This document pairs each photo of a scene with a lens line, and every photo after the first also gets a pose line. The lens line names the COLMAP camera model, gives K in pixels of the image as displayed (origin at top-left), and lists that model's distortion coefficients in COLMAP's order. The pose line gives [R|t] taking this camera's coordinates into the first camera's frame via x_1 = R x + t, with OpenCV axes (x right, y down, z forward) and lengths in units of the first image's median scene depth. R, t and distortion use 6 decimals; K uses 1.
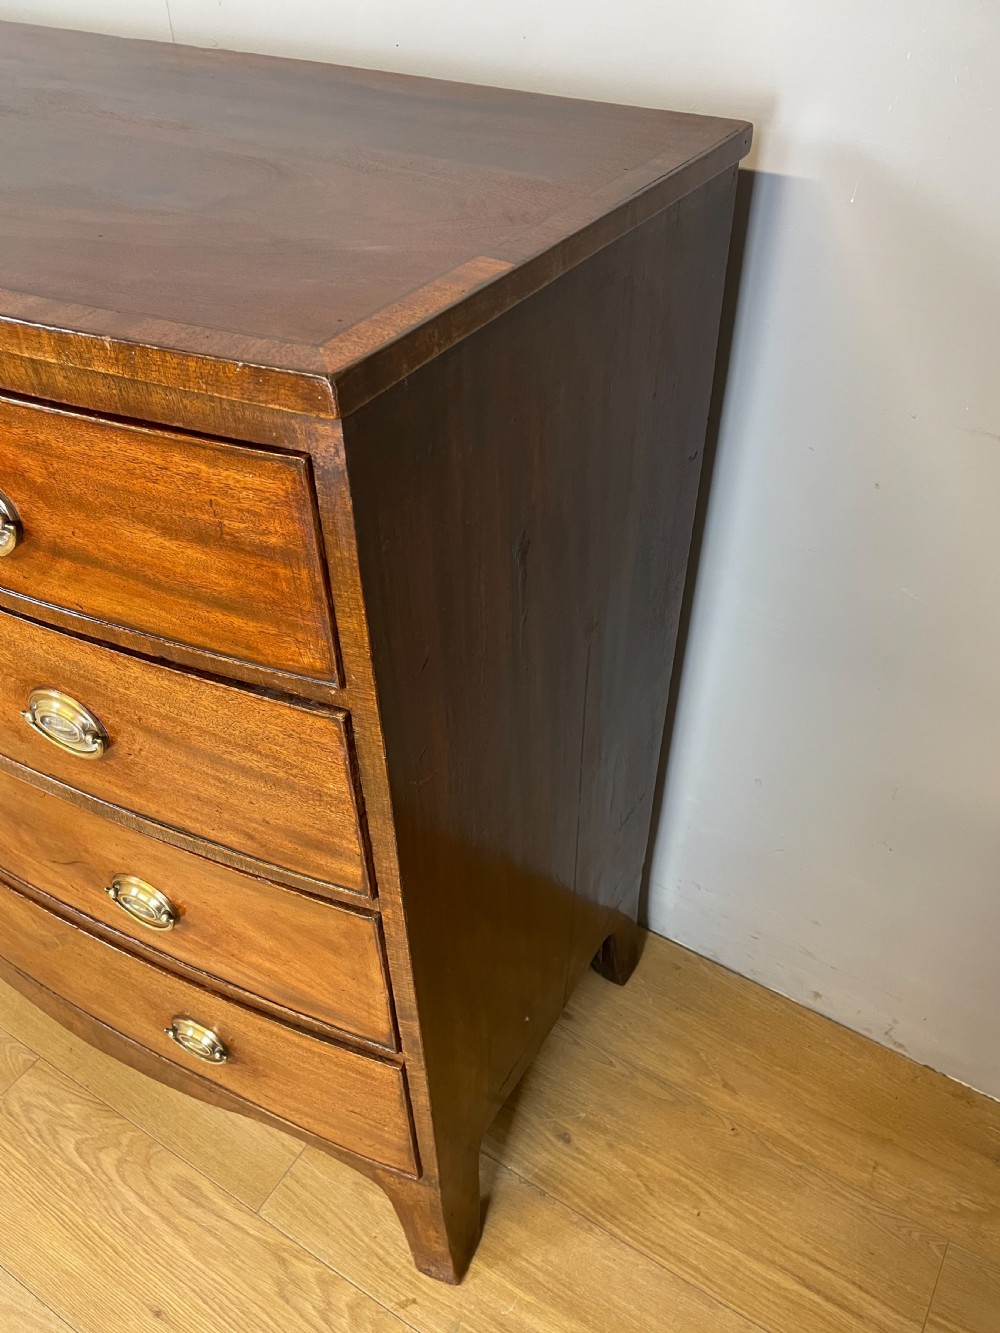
lens RADIAL K [[998.5, 0, 503.8], [0, 998.5, 675.9], [0, 0, 1]] dist [0.100019, -0.124248]
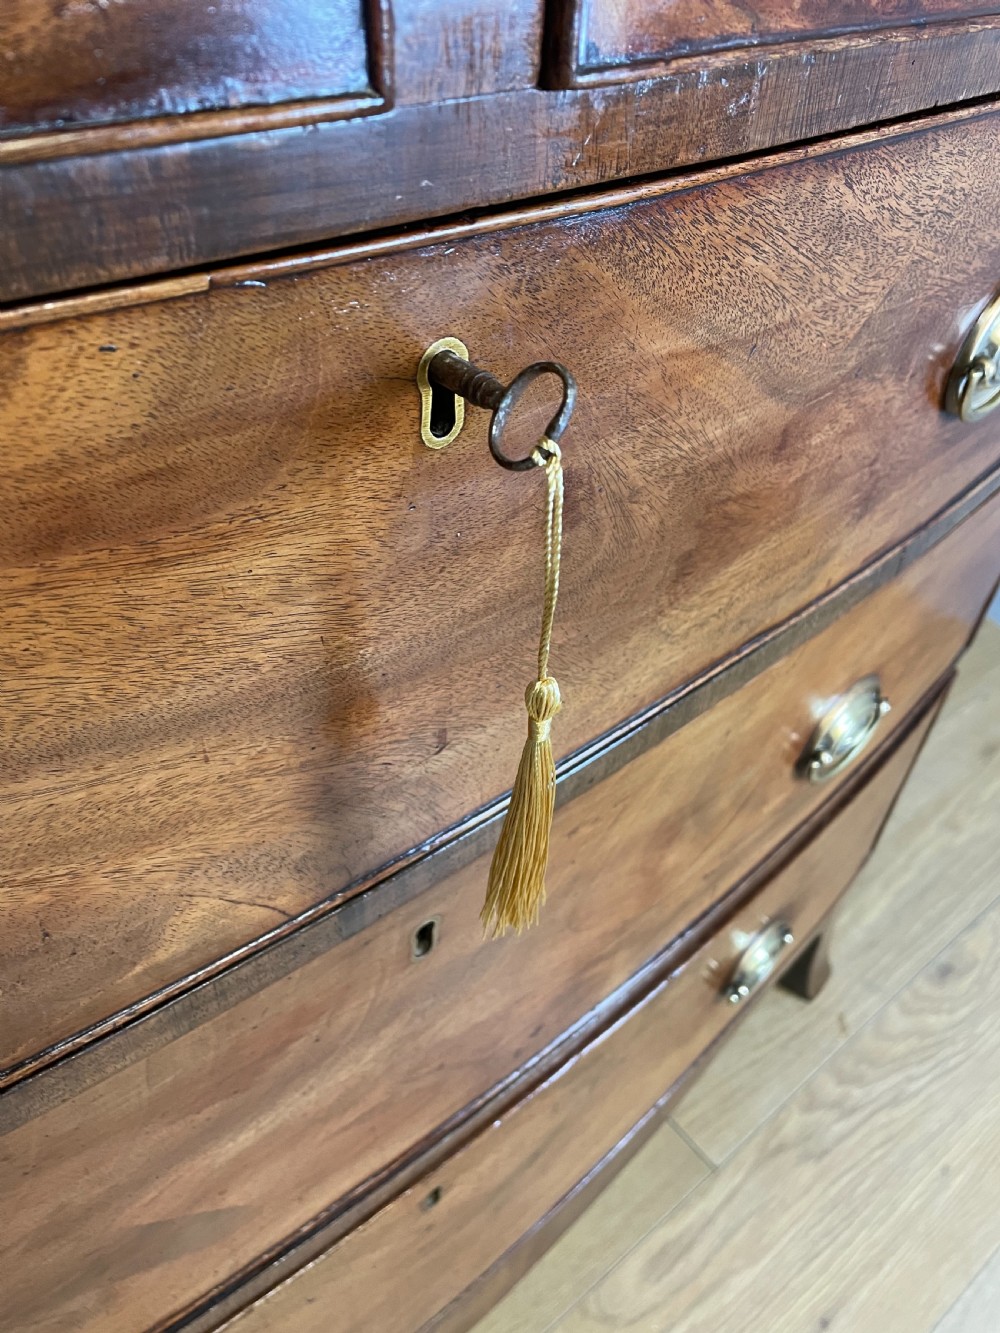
lens RADIAL K [[1015.9, 0, 500.1], [0, 1015.9, 672.2], [0, 0, 1]] dist [0.085048, -0.126144]
pose [[0.323781, -0.617282, 0.717028, -0.860106], [0.578259, 0.728940, 0.366418, -0.151705], [-0.748854, 0.295989, 0.592966, 0.790229]]
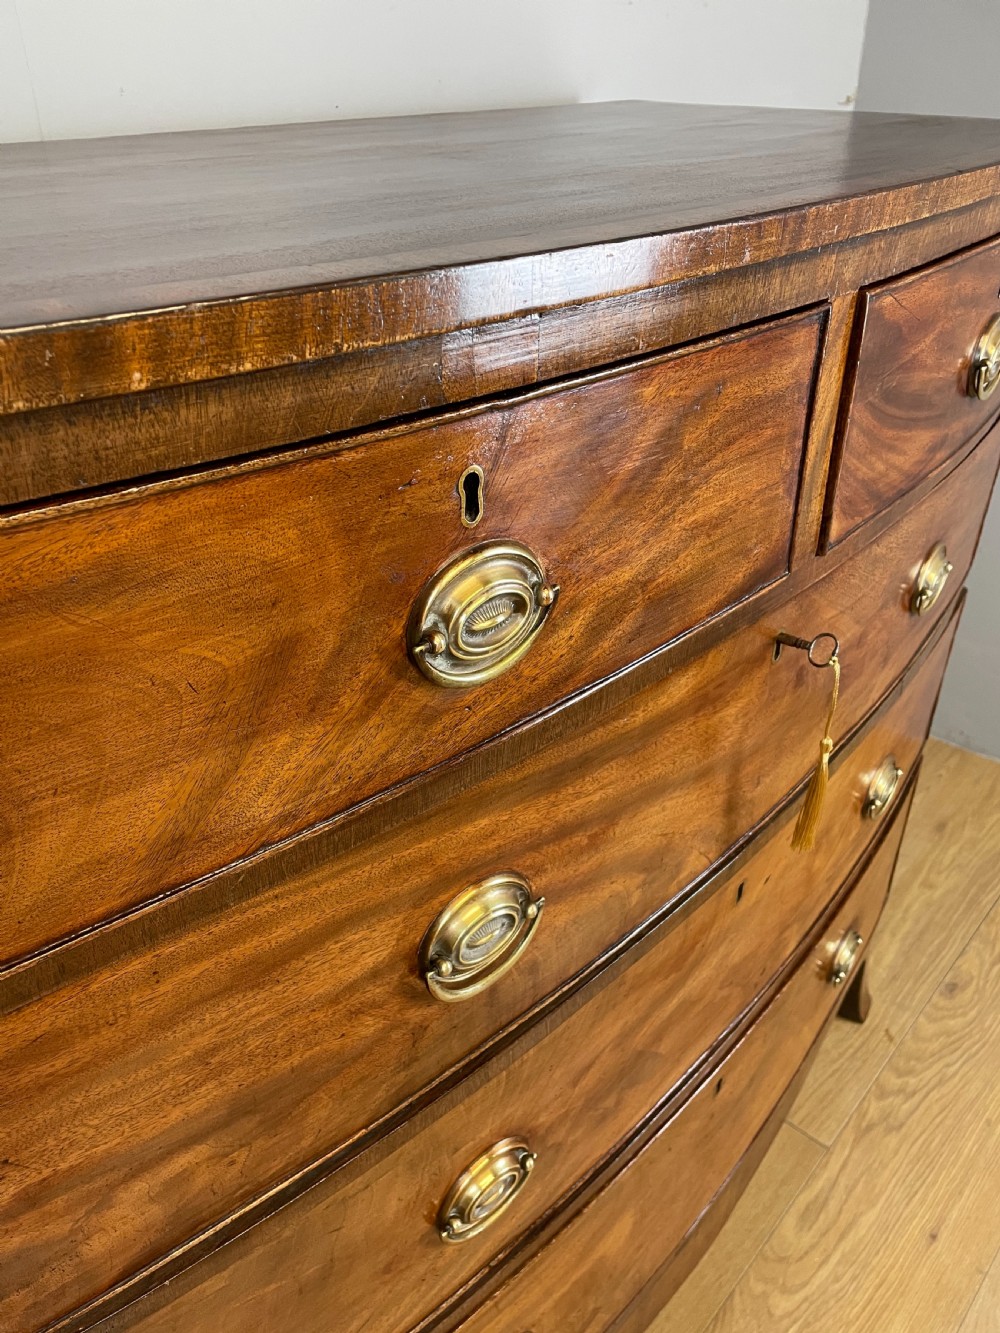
lens RADIAL K [[1000.2, 0, 484.1], [0, 1000.2, 673.0], [0, 0, 1]] dist [0.105125, -0.142674]
pose [[0.190310, -0.508594, 0.839711, -1.298910], [0.656035, 0.702207, 0.276629, -0.443300], [-0.730342, 0.498235, 0.467292, 0.756852]]
